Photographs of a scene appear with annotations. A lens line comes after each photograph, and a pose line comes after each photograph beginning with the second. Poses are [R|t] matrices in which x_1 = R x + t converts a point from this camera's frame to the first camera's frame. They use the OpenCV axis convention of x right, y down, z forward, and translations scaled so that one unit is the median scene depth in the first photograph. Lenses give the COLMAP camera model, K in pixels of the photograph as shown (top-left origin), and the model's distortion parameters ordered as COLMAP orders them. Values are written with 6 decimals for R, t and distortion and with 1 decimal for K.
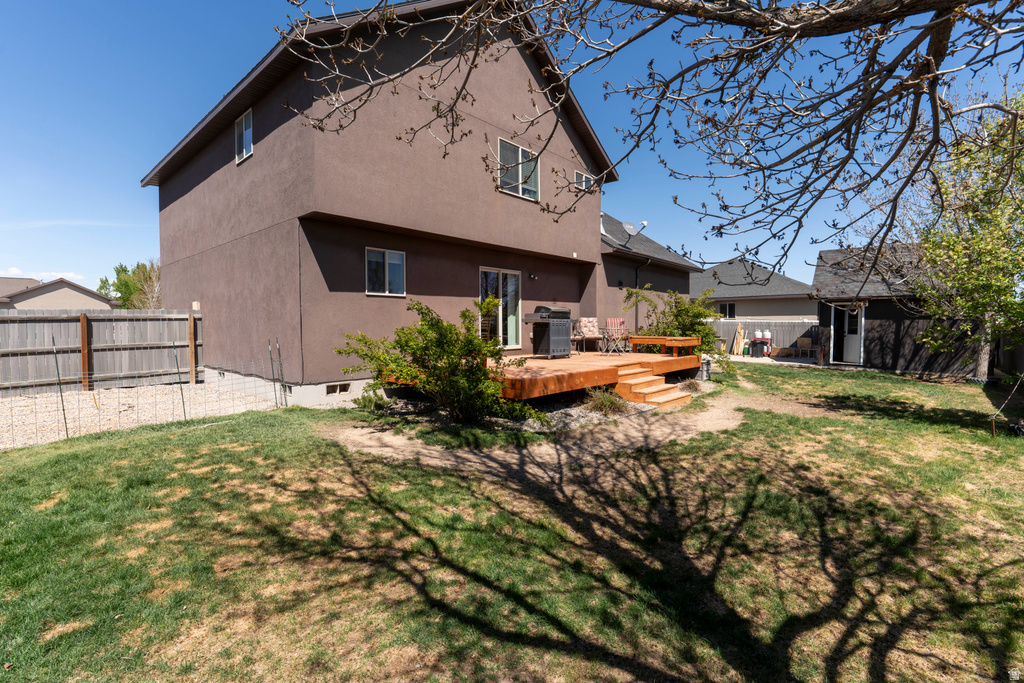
lens RADIAL K [[461.4, 0, 509.3], [0, 461.4, 339.2], [0, 0, 1]] dist [-0.000204, 0.000223]
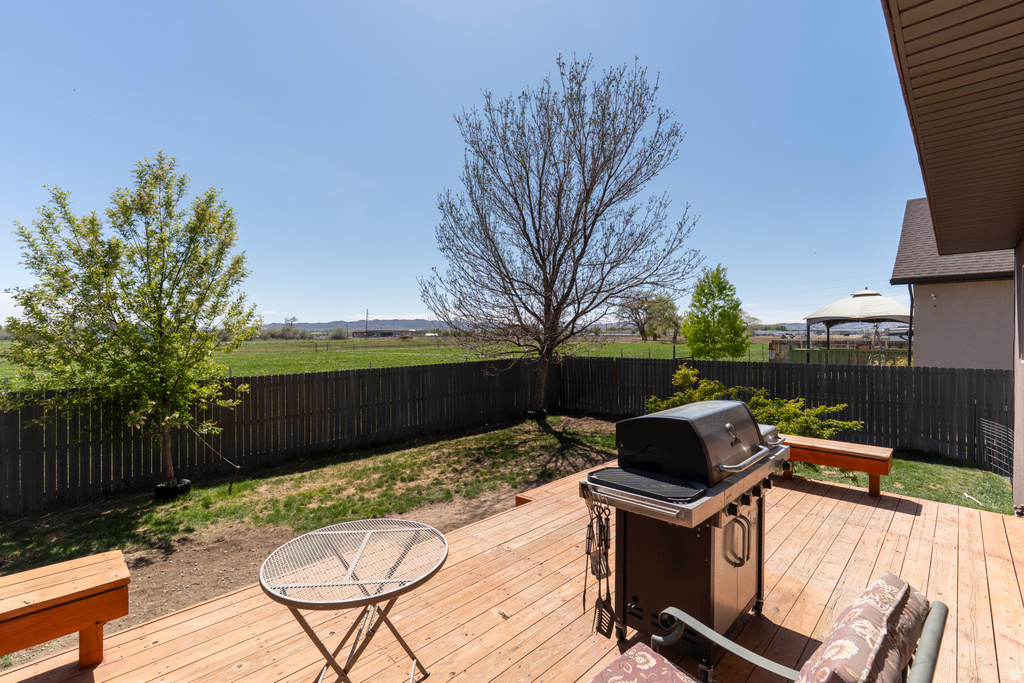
lens RADIAL K [[461.4, 0, 509.3], [0, 461.4, 339.2], [0, 0, 1]] dist [-0.000204, 0.000223]
pose [[-0.999196, 0.002722, 0.040000, 0.403065], [0.003783, 0.999642, 0.026472, -0.239626], [-0.039913, 0.026602, -0.998849, 2.755580]]
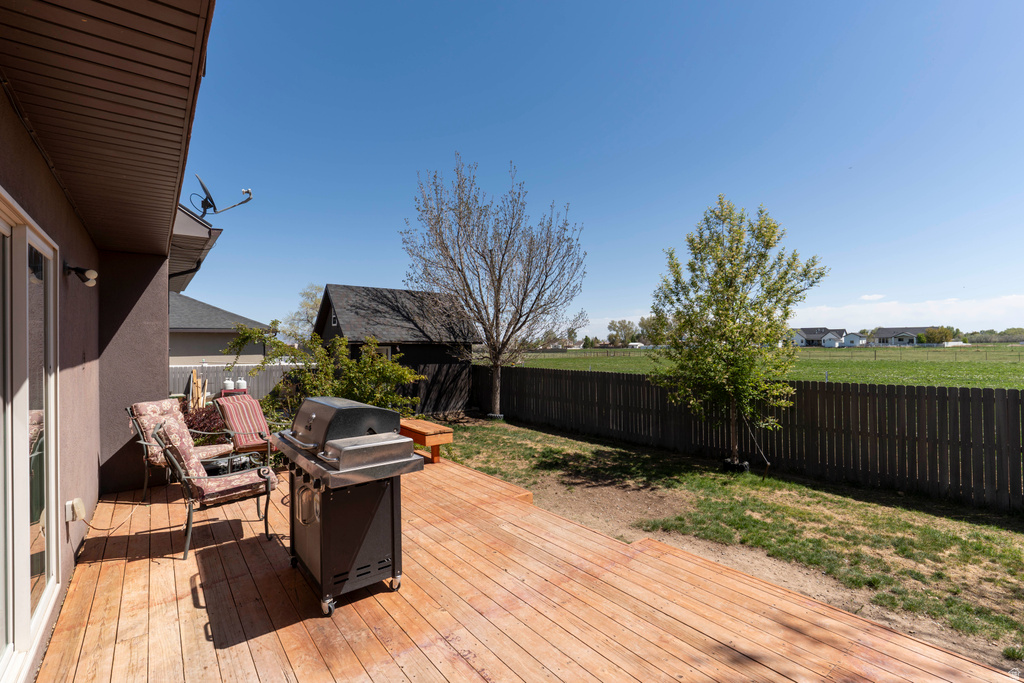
lens RADIAL K [[461.4, 0, 509.3], [0, 461.4, 339.2], [0, 0, 1]] dist [-0.000204, 0.000223]
pose [[0.178589, 0.012179, 0.983848, -0.373885], [0.036094, 0.999169, -0.018920, -0.221054], [-0.983262, 0.038890, 0.178001, 1.902639]]
